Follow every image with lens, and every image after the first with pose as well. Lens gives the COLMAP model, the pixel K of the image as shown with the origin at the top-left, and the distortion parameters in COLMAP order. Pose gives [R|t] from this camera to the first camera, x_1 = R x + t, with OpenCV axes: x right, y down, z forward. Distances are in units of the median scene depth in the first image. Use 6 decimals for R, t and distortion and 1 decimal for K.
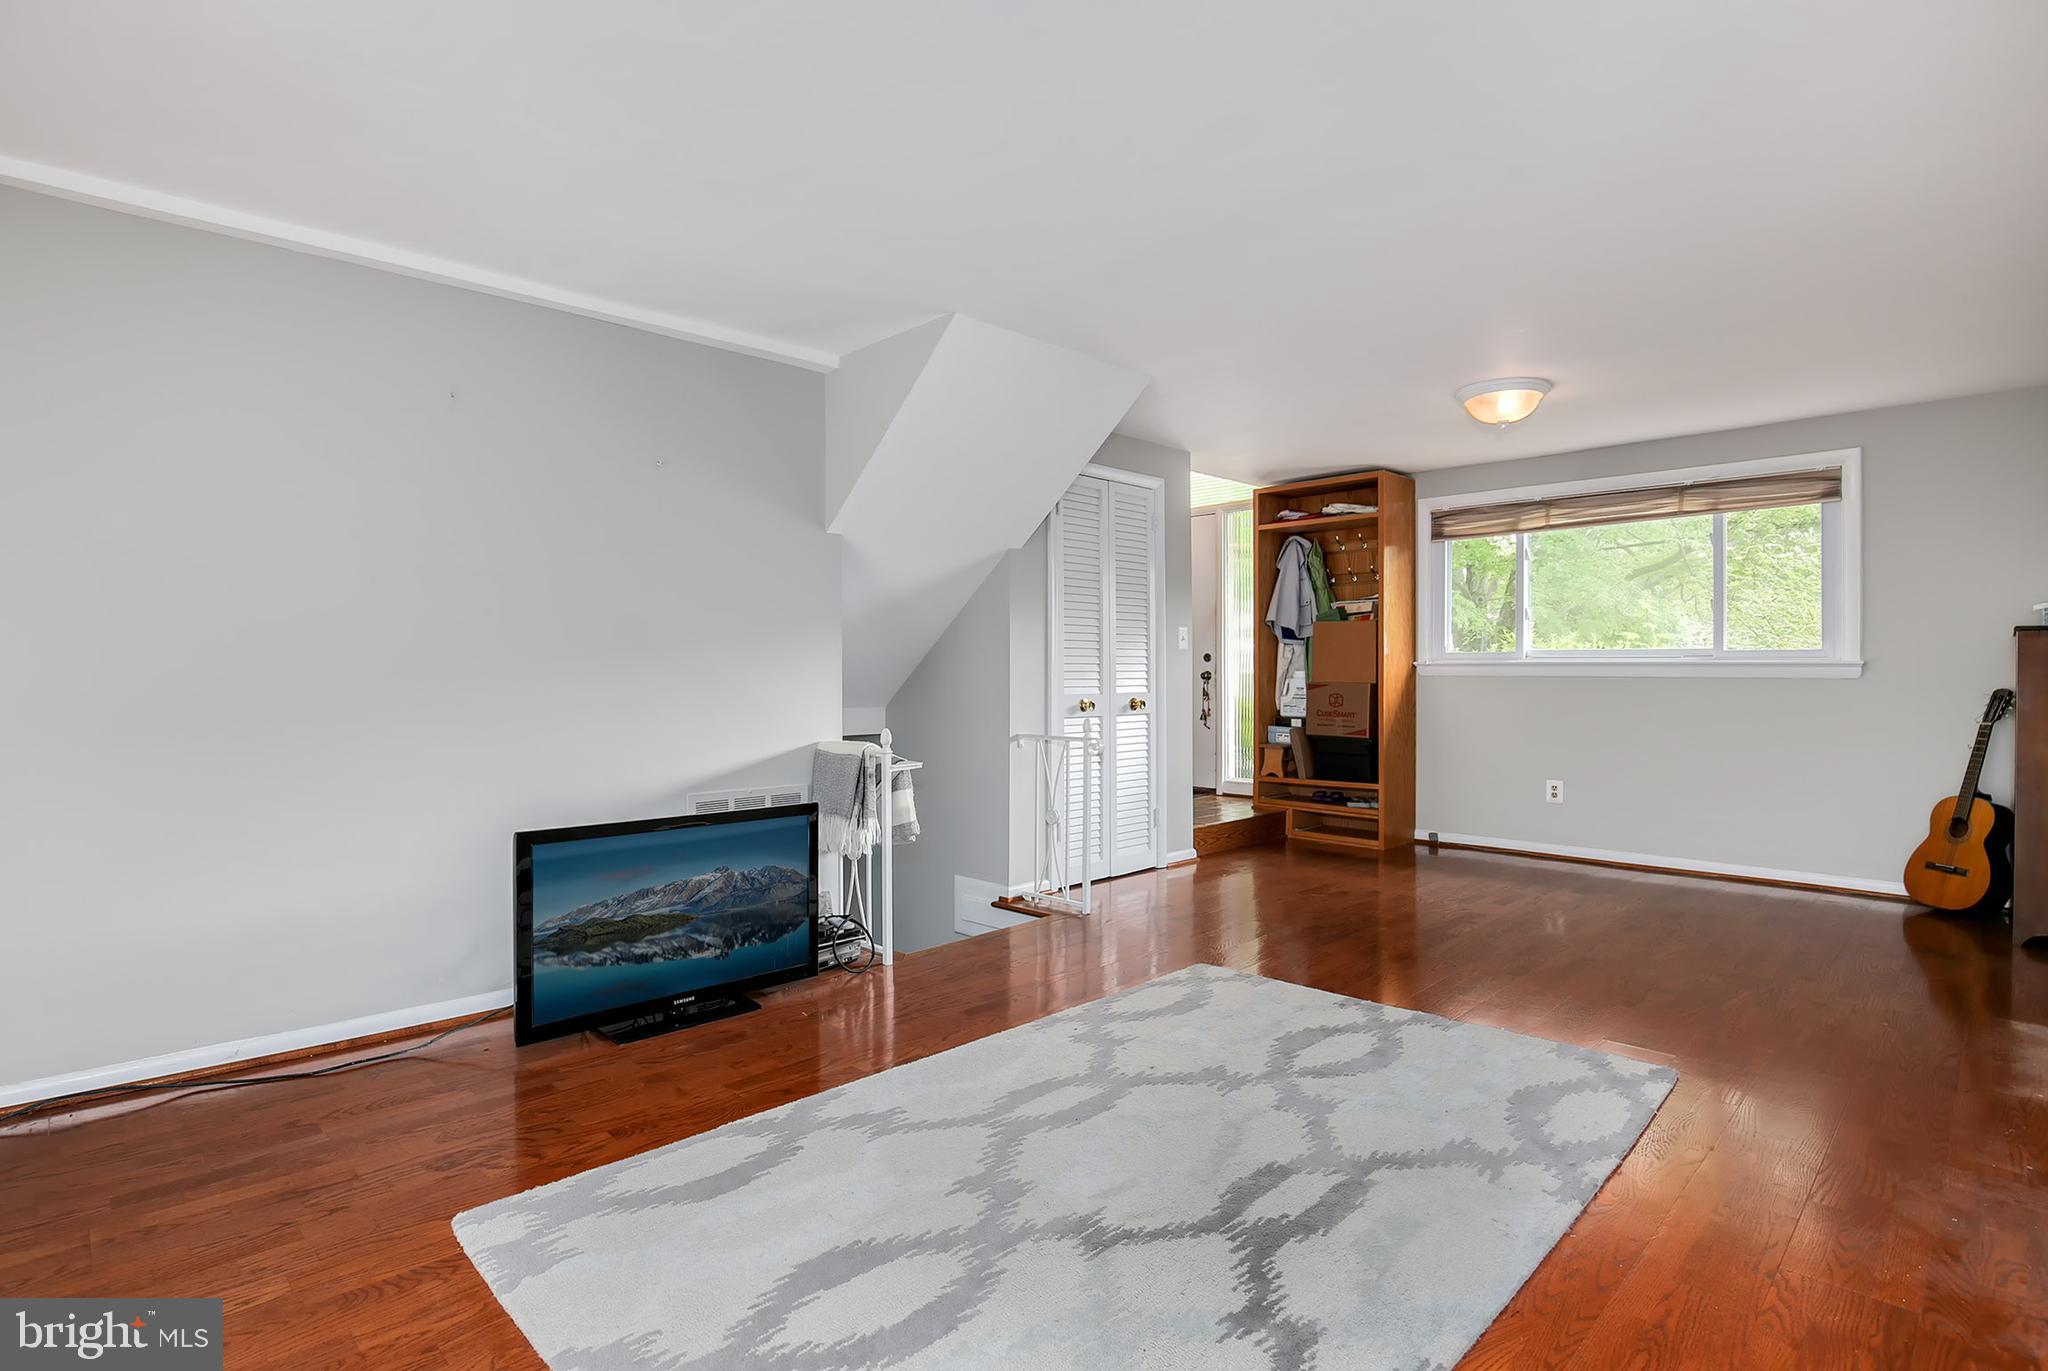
lens RADIAL K [[962.4, 0, 1032.4], [0, 962.4, 681.9], [0, 0, 1]] dist [-0.017533, -0.000165]
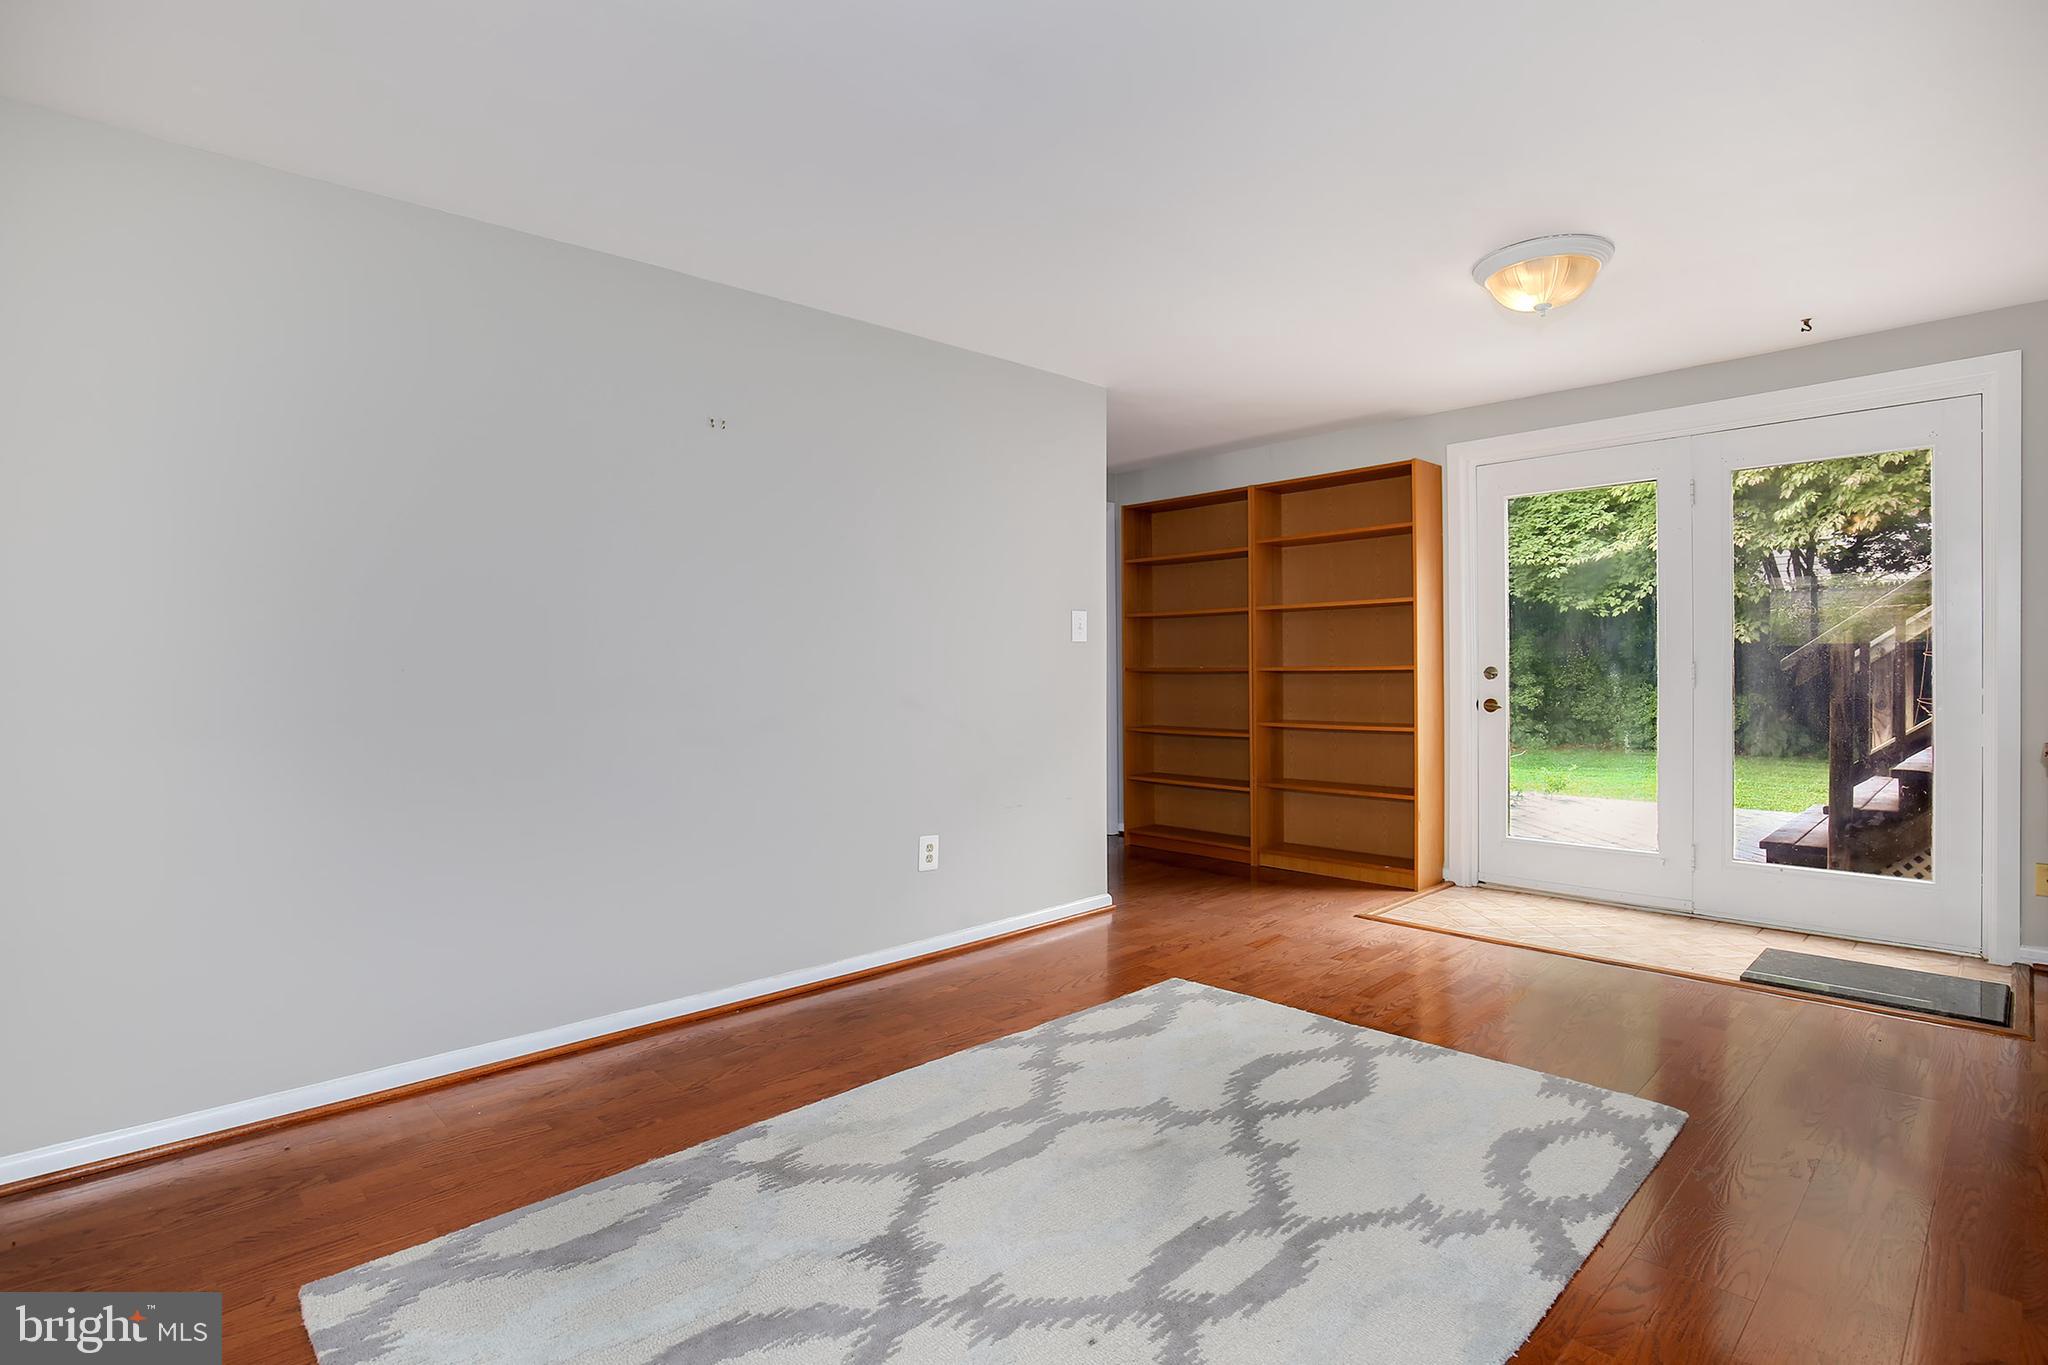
lens RADIAL K [[1011.9, 0, 1024.0], [0, 1011.9, 682.5], [0, 0, 1]] dist [-0.021540, 0.000861]
pose [[-0.999760, 0.004830, 0.021349, 0.150659], [0.005341, 0.999699, 0.023935, -0.022727], [-0.021227, 0.024043, -0.999486, 1.594603]]
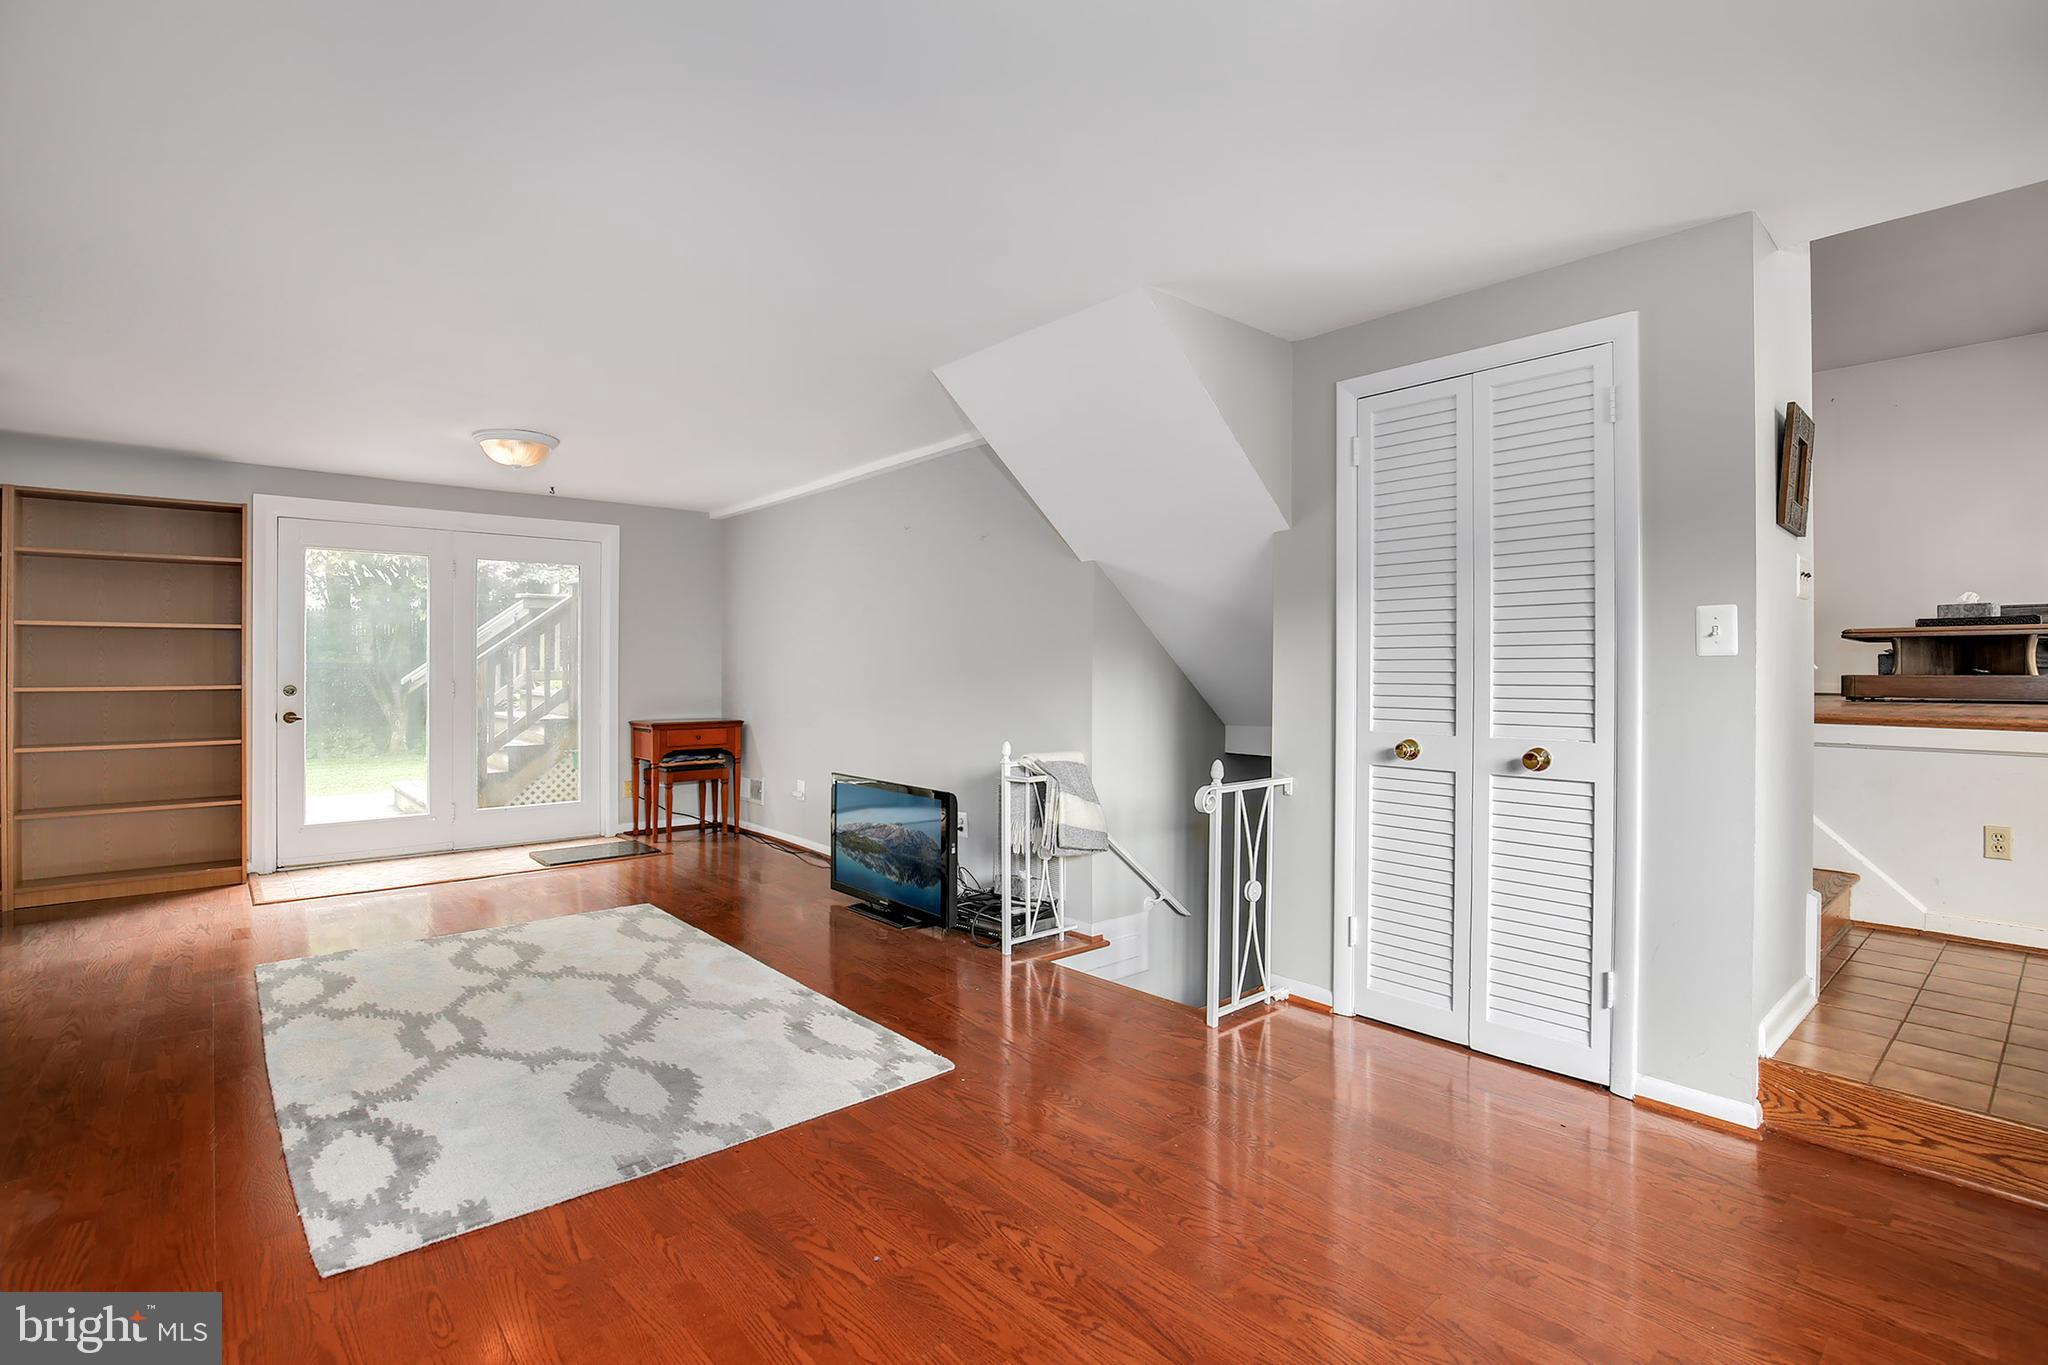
lens RADIAL K [[962.4, 0, 1032.4], [0, 962.4, 678.9], [0, 0, 1]] dist [-0.017533, -0.000165]
pose [[-0.058753, 0.007031, -0.998248, 1.288070], [-0.003612, 0.999967, 0.007255, -0.038205], [0.998266, 0.004032, -0.058726, 1.499627]]
